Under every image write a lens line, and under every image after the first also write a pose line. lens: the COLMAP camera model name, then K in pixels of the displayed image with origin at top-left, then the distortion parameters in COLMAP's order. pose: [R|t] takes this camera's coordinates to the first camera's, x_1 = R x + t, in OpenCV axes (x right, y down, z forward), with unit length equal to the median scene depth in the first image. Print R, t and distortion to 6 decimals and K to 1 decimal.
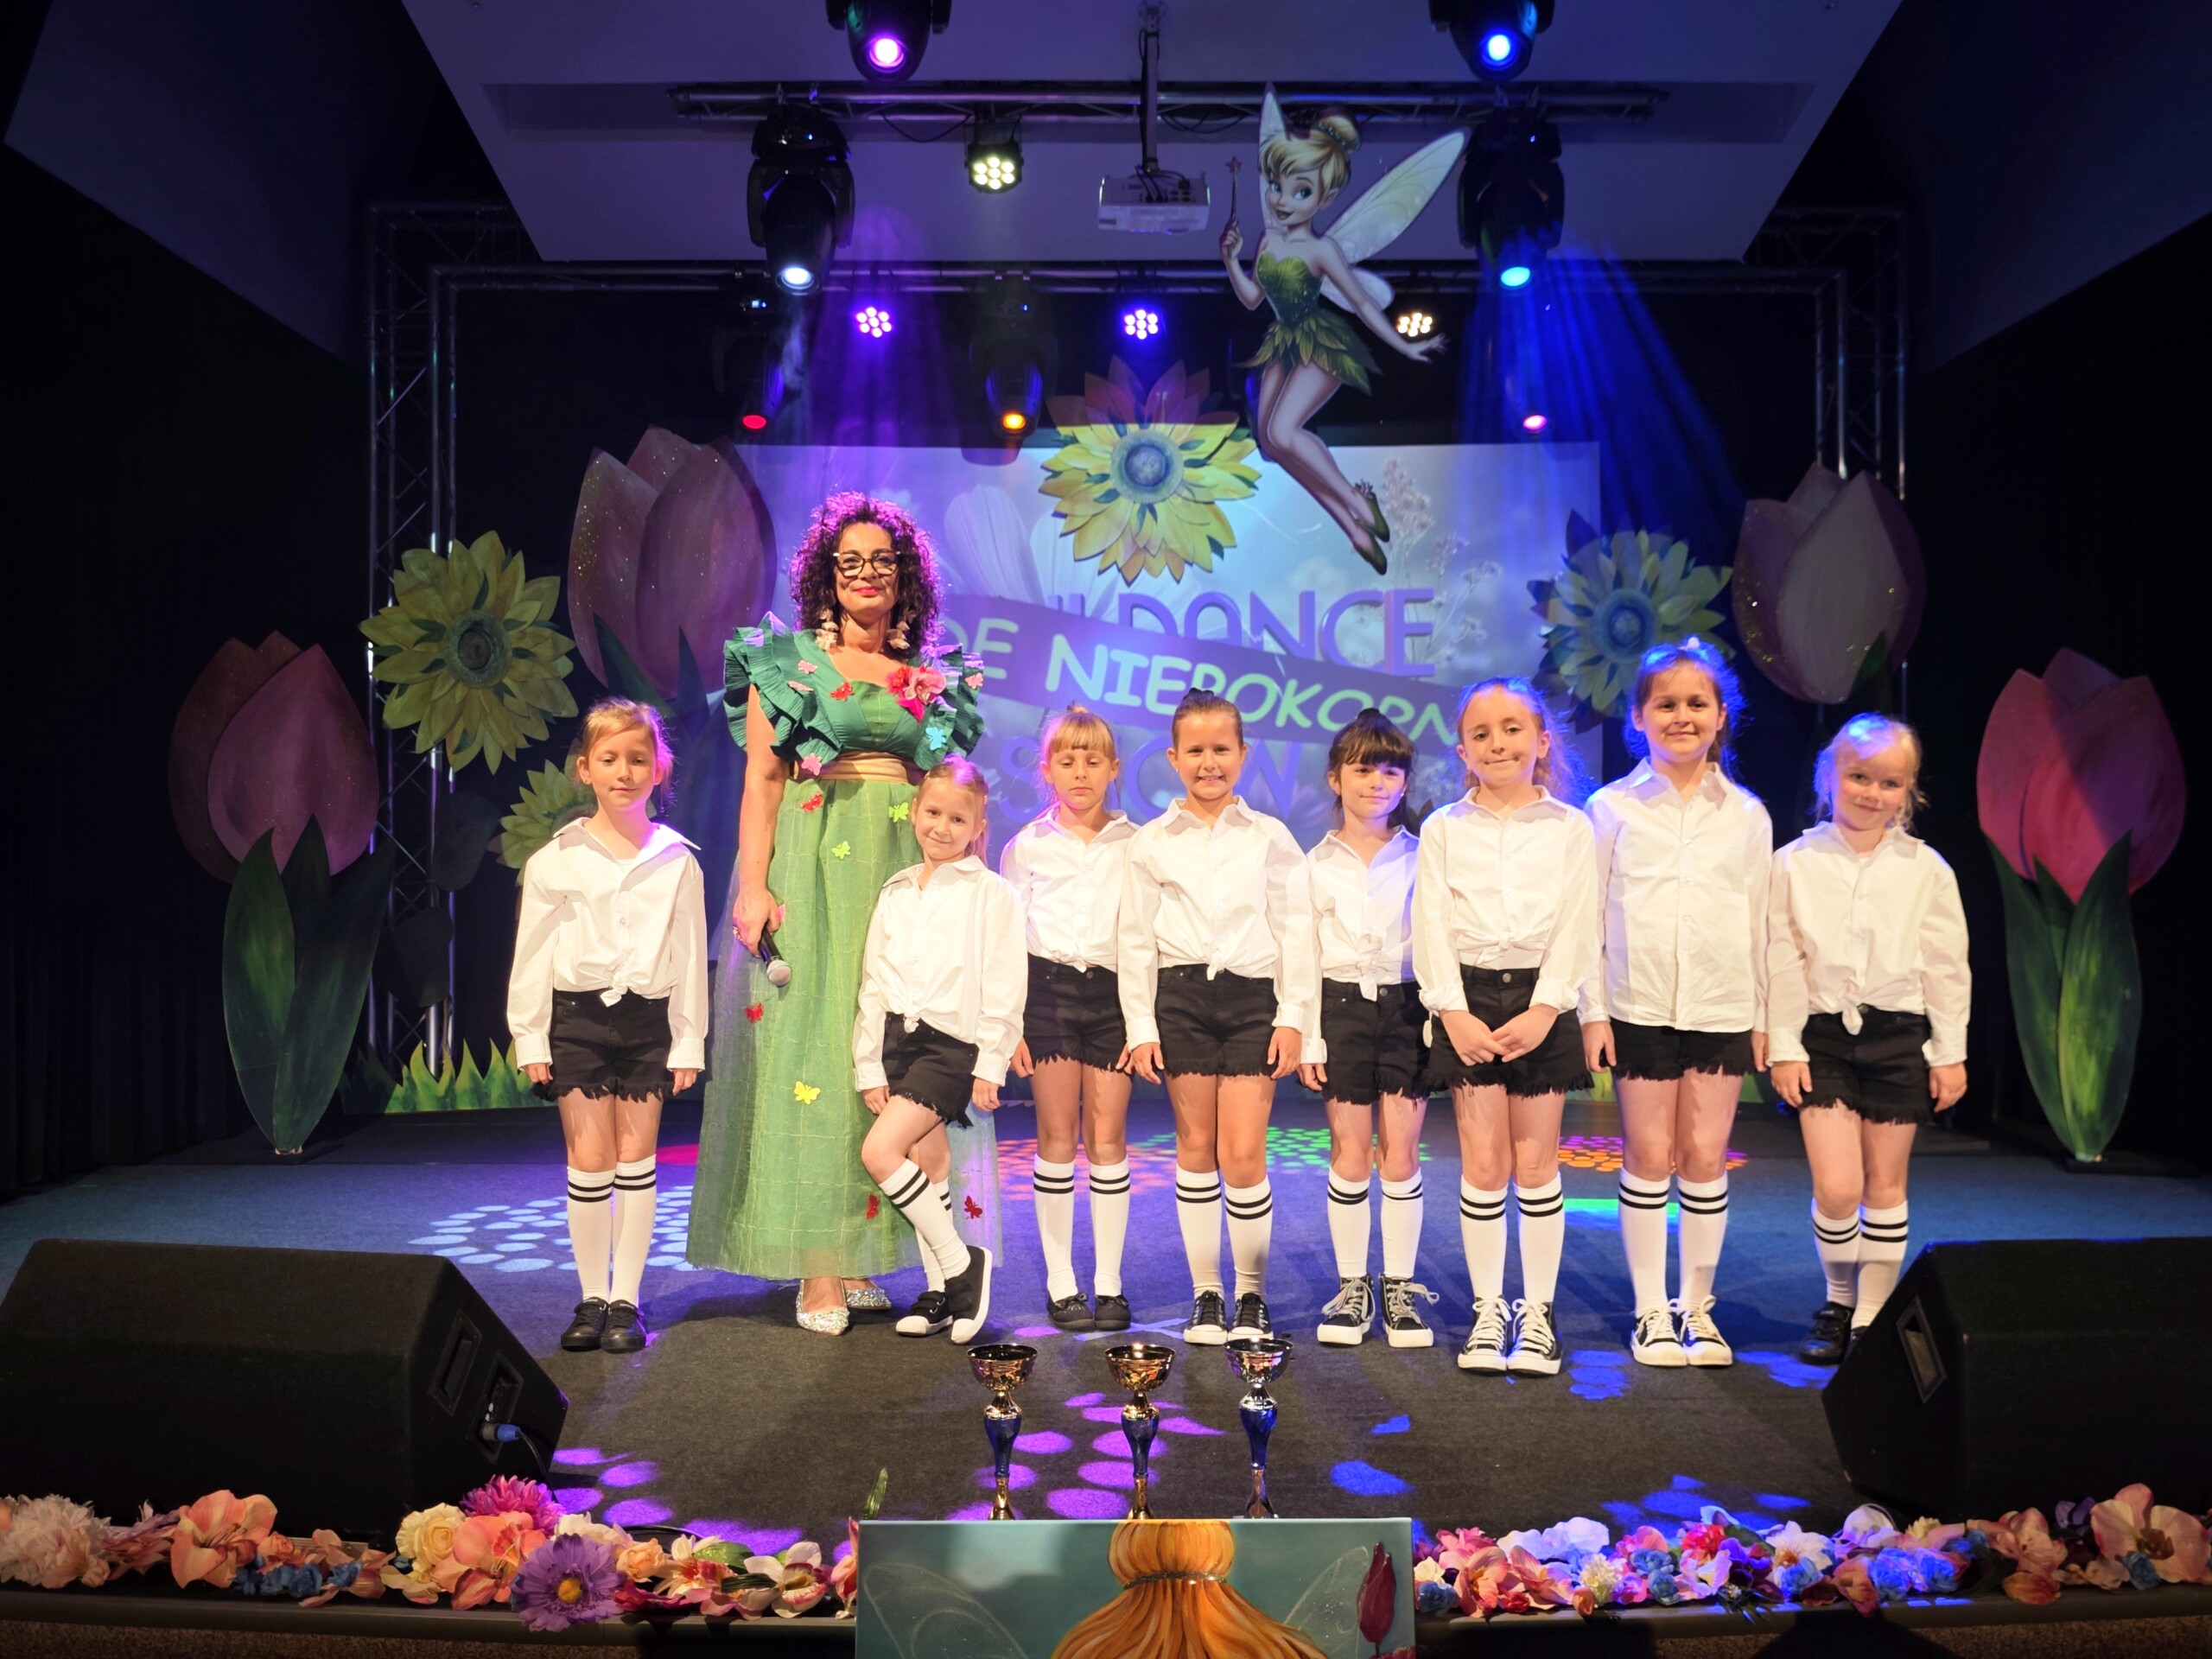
lens RADIAL K [[2125.8, 0, 1106.0], [0, 2125.8, 829.5], [0, 0, 1]] dist [0.017916, -0.017770]
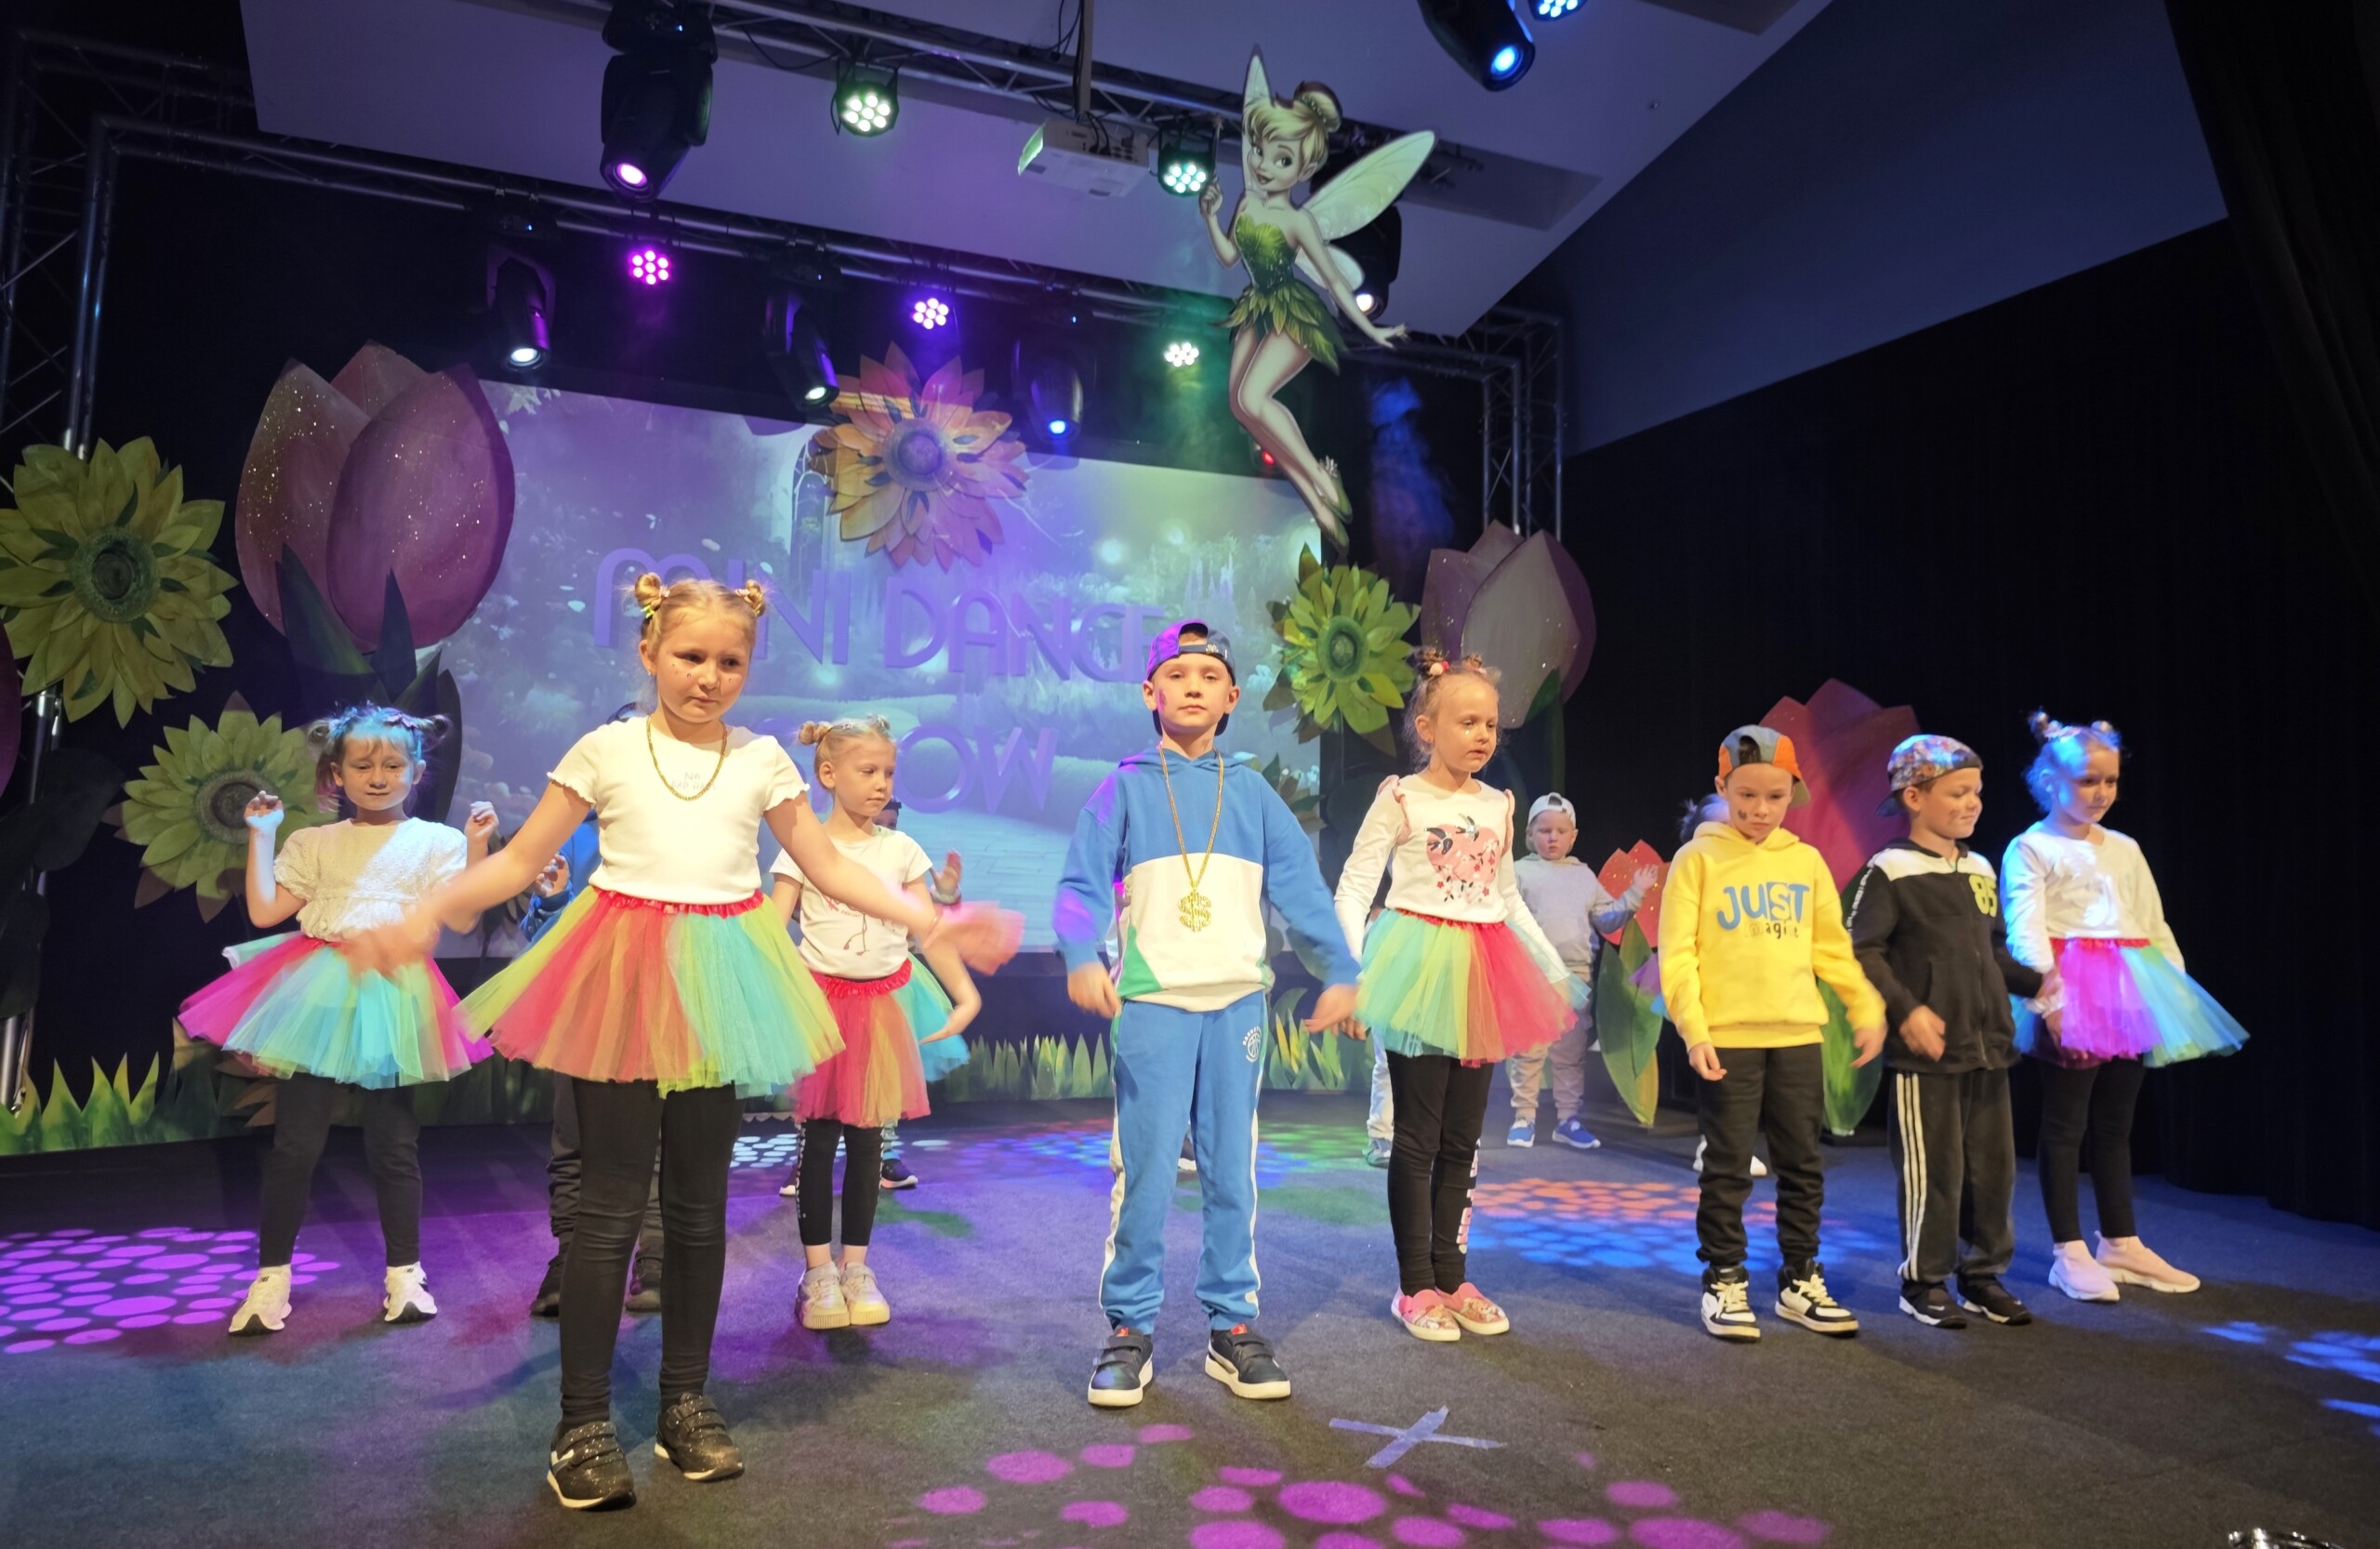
lens RADIAL K [[1680.7, 0, 1245.2], [0, 1680.7, 680.7], [0, 0, 1]] dist [0.013204, -0.026803]
pose [[0.909860, 0.064521, 0.409868, -0.169240], [-0.022959, 0.994151, -0.105532, 0.014834], [-0.414279, 0.086609, 0.906020, 0.247677]]
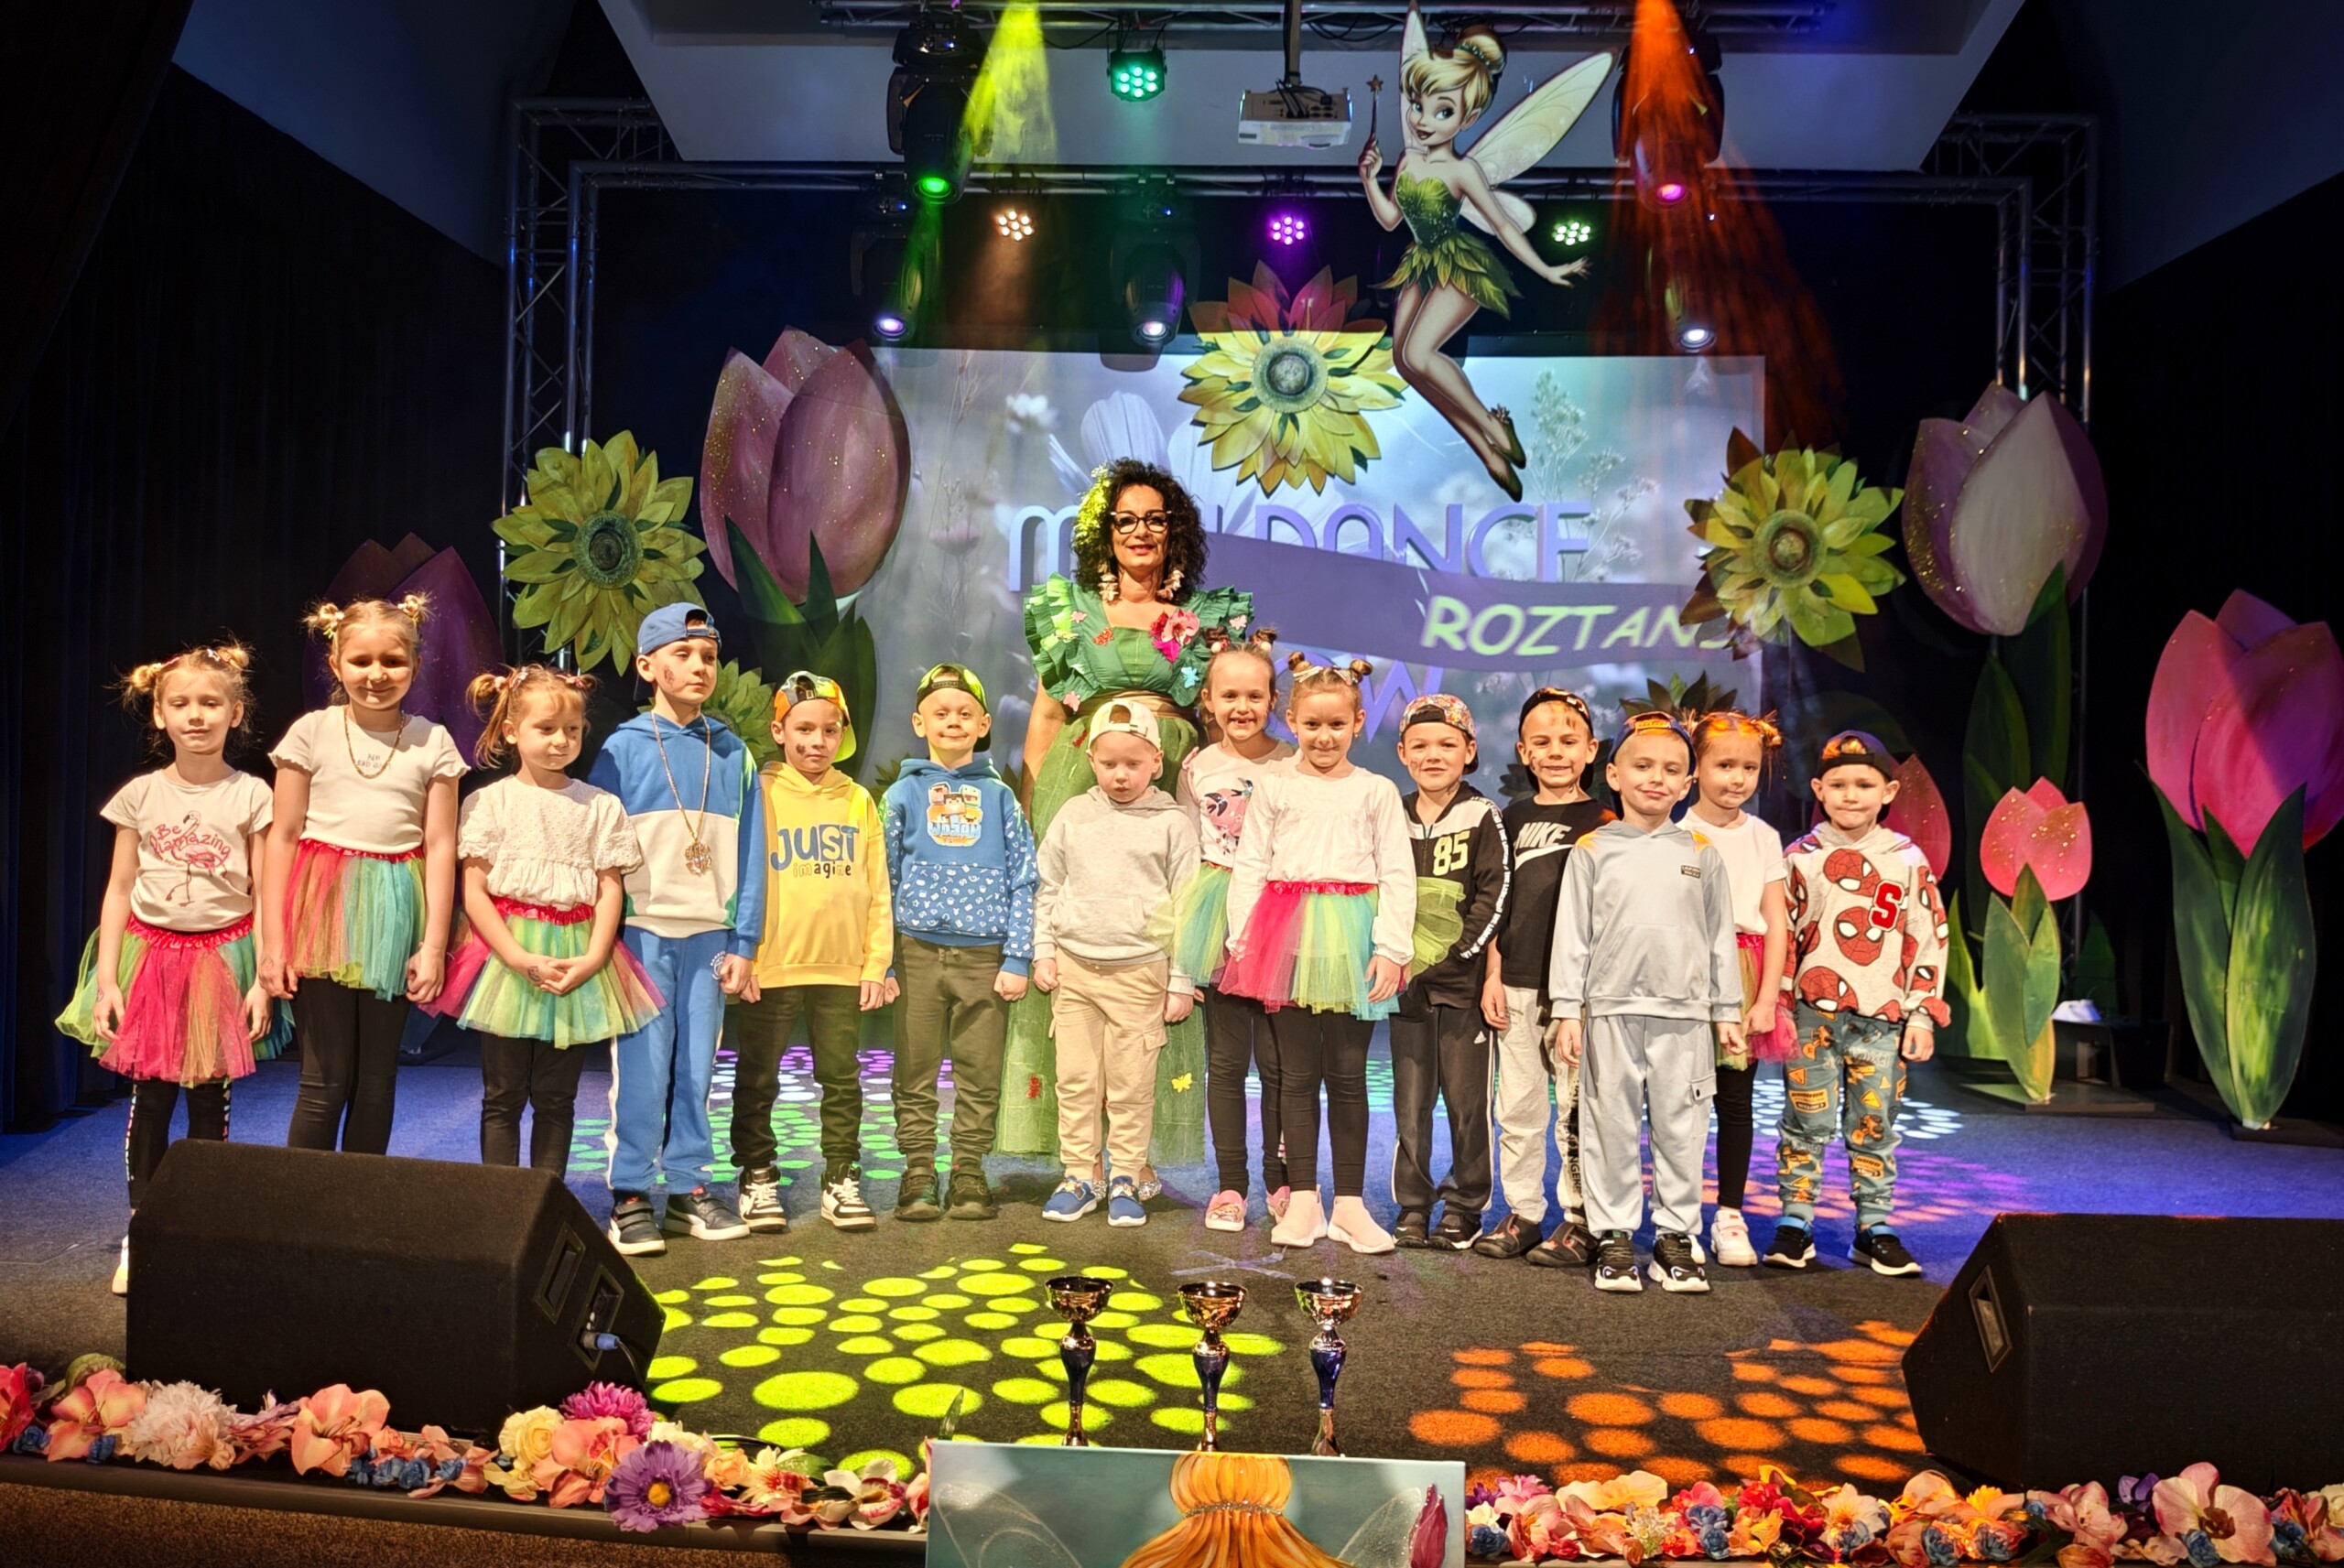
lens RADIAL K [[2260.6, 0, 1121.1], [0, 2260.6, 701.4], [0, 0, 1]] dist [0.024543, -0.033648]
pose [[0.997606, 0.024542, -0.064658, 0.013454], [-0.025221, 0.999635, -0.009716, -0.010189], [0.064395, 0.011324, 0.997860, -0.037255]]
